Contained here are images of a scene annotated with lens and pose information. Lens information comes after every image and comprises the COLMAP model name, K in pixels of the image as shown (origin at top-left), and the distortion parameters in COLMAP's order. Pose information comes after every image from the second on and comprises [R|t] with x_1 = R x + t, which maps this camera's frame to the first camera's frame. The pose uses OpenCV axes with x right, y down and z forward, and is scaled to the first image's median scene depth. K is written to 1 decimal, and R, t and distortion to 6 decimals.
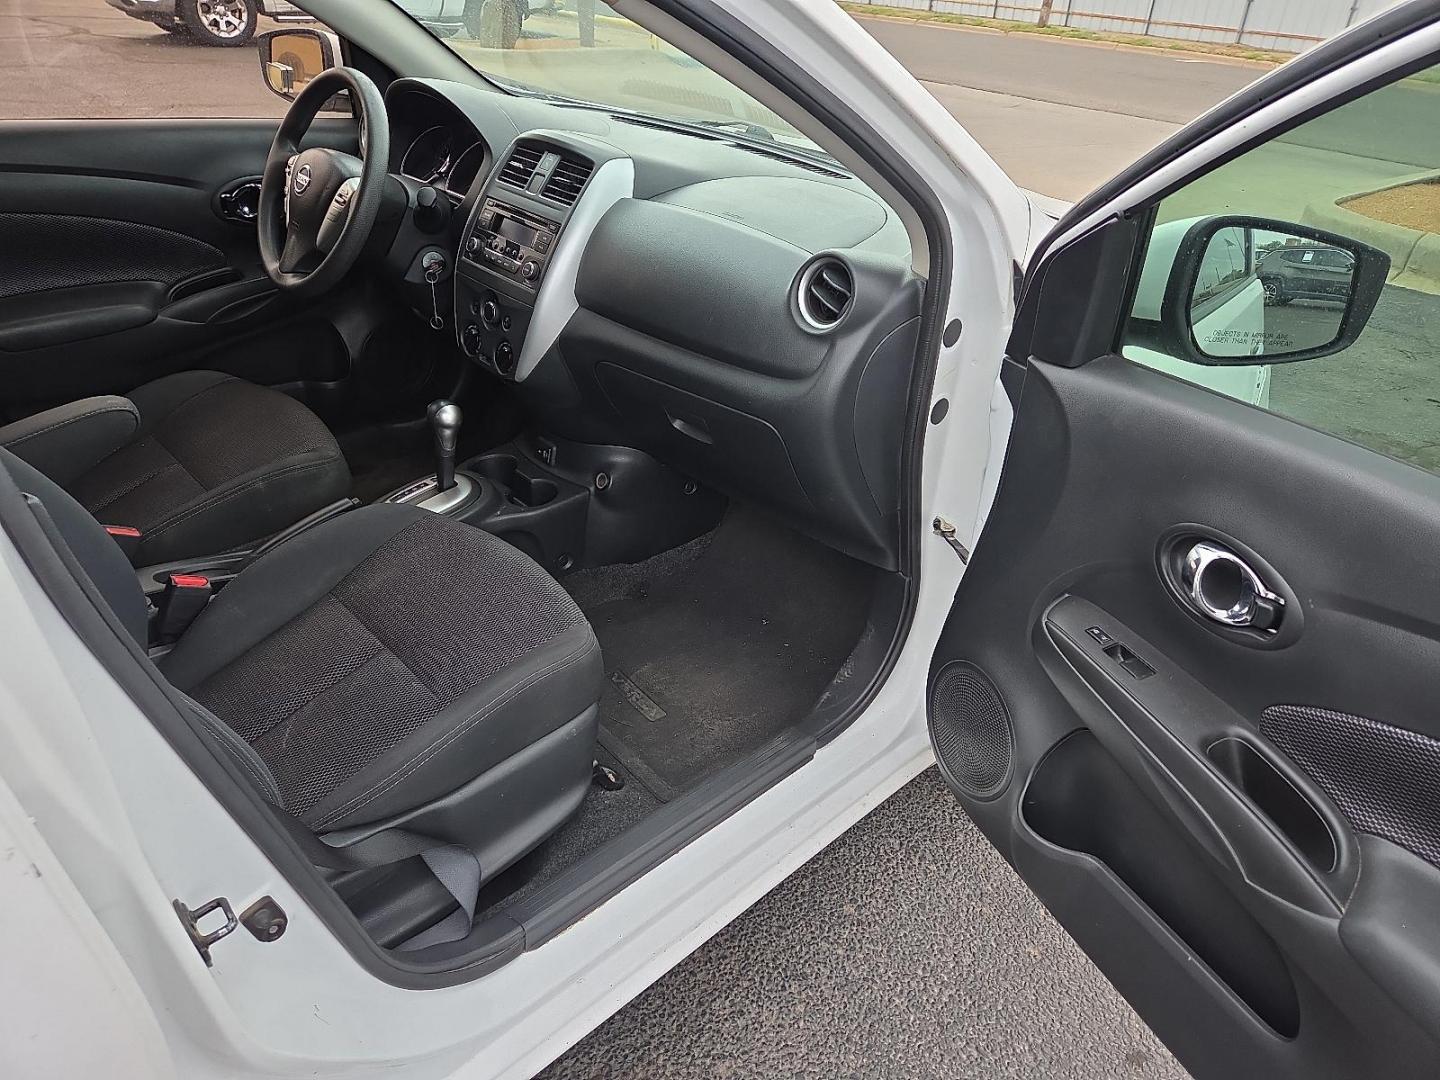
lens RADIAL K [[976.9, 0, 723.4], [0, 976.9, 546.0], [0, 0, 1]] dist [0.050328, -0.039036]
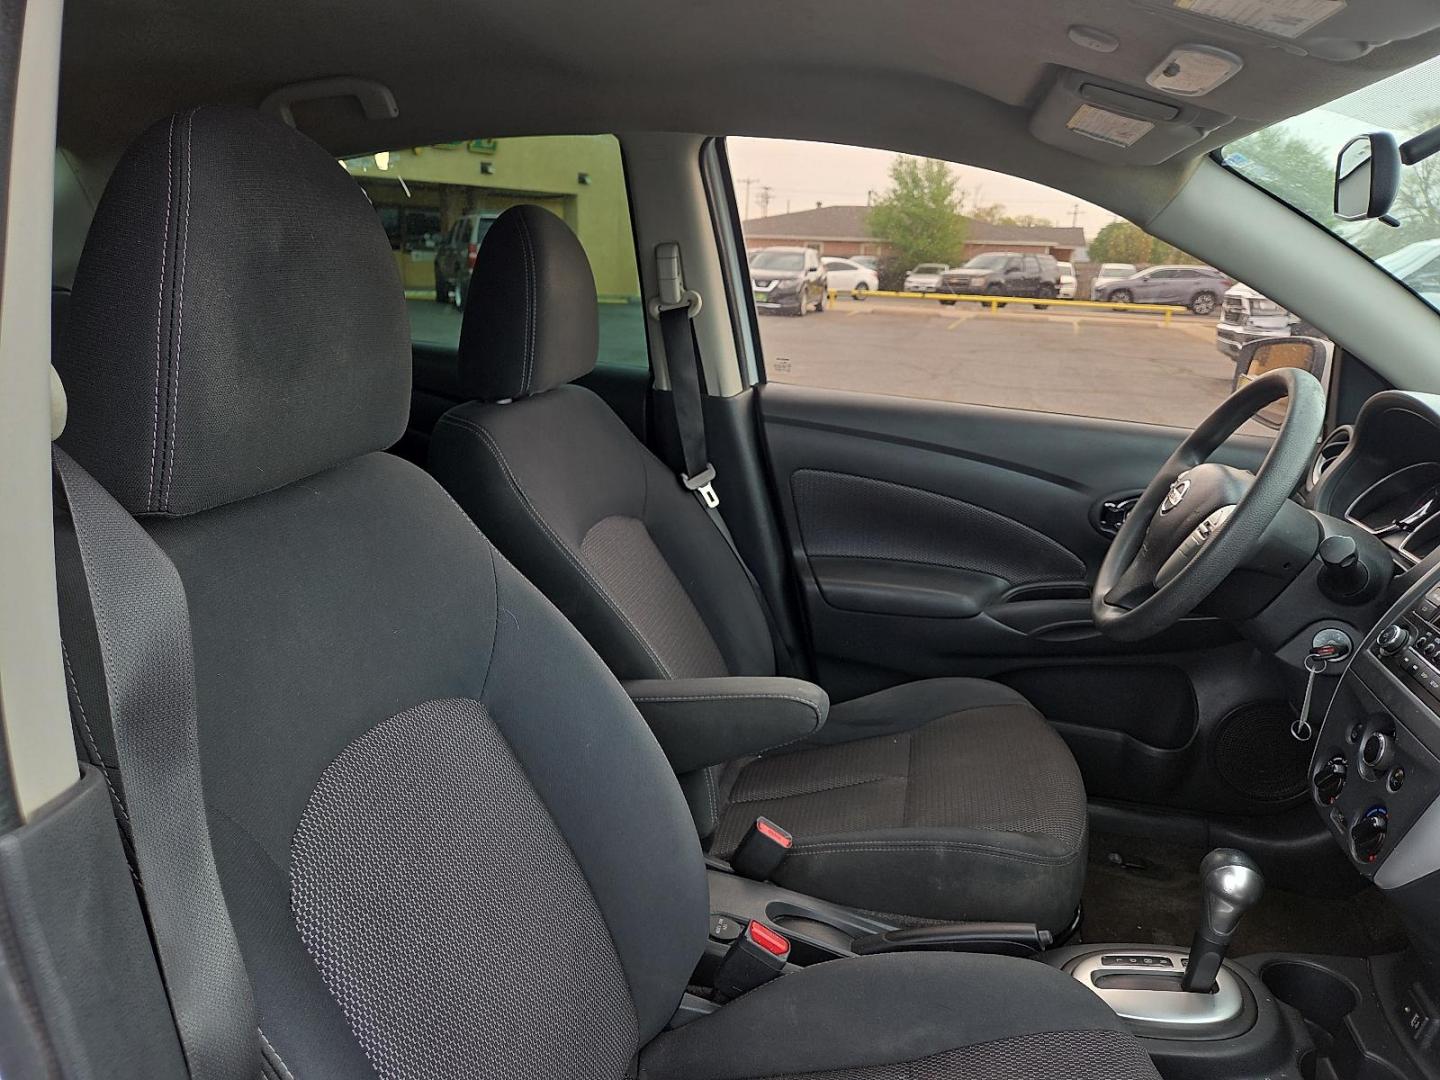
lens RADIAL K [[976.9, 0, 723.4], [0, 976.9, 546.0], [0, 0, 1]] dist [0.050328, -0.039036]
pose [[0.563629, 0.198468, -0.801831, -0.011109], [-0.434579, 0.896754, -0.083514, -0.123126], [0.702470, 0.395530, 0.591687, 0.322388]]
